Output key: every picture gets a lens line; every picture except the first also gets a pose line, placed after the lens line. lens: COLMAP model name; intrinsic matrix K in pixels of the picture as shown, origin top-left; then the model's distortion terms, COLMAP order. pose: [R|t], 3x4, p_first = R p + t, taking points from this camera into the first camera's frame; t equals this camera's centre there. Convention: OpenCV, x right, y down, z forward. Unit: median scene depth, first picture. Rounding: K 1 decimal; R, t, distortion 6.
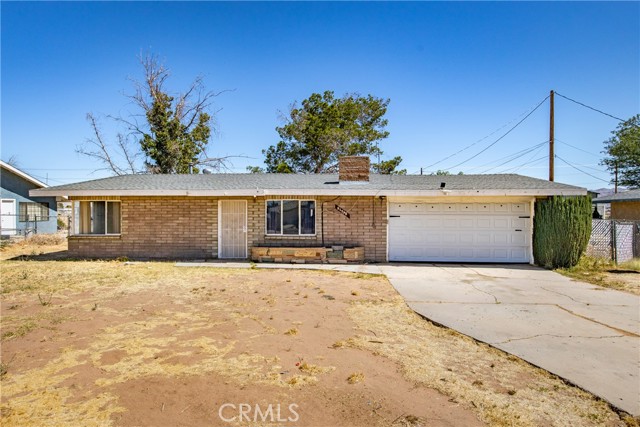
lens RADIAL K [[385.1, 0, 320.0], [0, 385.1, 213.5], [0, 0, 1]] dist [-0.000121, -0.000033]
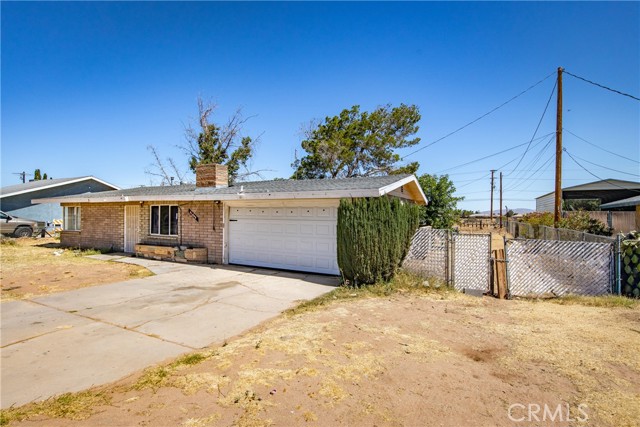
lens RADIAL K [[327.2, 0, 339.6], [0, 327.2, 216.8], [0, 0, 1]] dist [0.002073, 0.000249]
pose [[0.906595, 0.008766, -0.421910, 0.802833], [-0.011429, 0.999928, -0.003784, -0.002174], [0.421846, 0.008252, 0.906630, 0.316783]]
